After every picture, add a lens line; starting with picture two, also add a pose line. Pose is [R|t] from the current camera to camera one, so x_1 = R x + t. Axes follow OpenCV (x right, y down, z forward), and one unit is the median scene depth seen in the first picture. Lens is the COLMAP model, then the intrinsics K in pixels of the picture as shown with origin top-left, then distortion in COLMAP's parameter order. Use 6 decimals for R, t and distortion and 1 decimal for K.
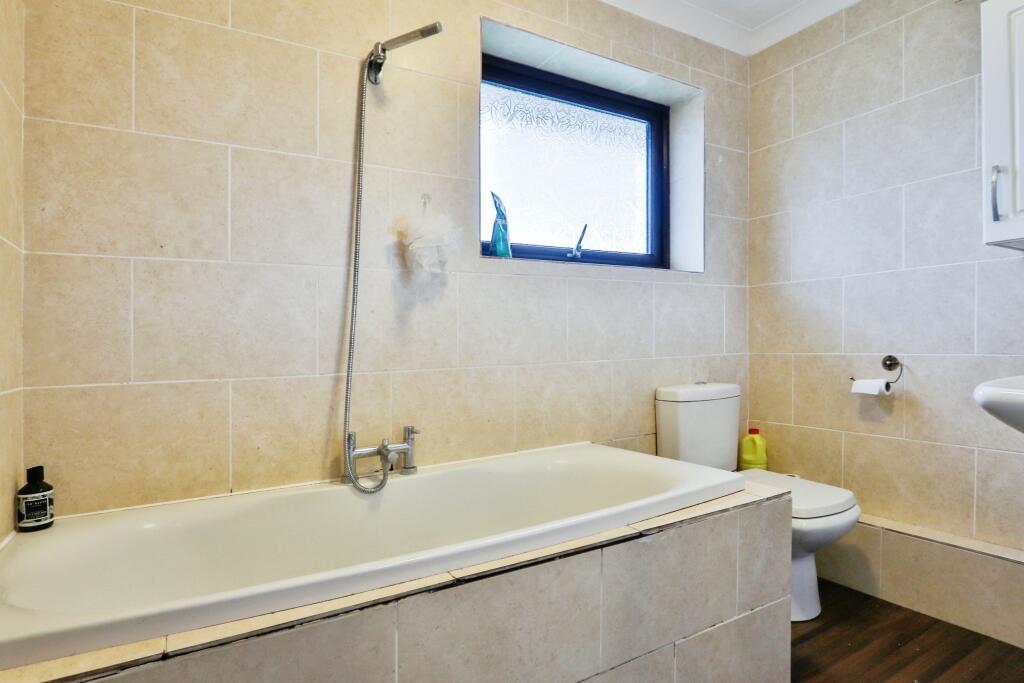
lens RADIAL K [[558.0, 0, 512.1], [0, 558.0, 343.9], [0, 0, 1]] dist [-0.026364, 0.002173]
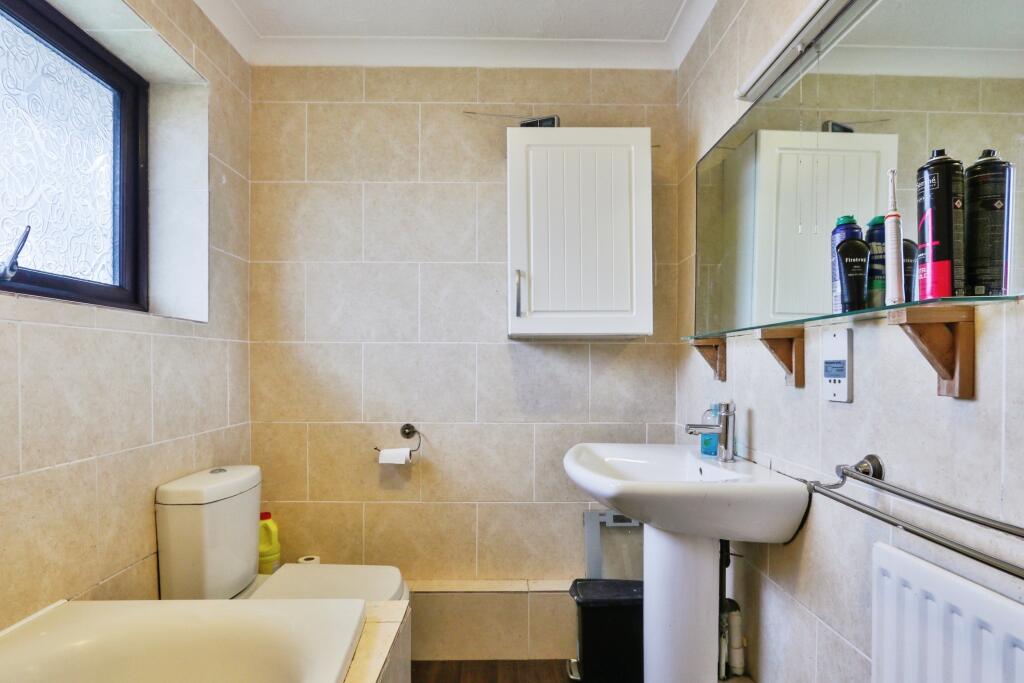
lens RADIAL K [[558.0, 0, 504.8], [0, 558.0, 382.3], [0, 0, 1]] dist [-0.026364, 0.002173]
pose [[0.491663, -0.005521, 0.870768, -0.125917], [-0.011424, 0.999853, 0.012790, -0.064387], [-0.870711, -0.016236, 0.491527, 0.283426]]
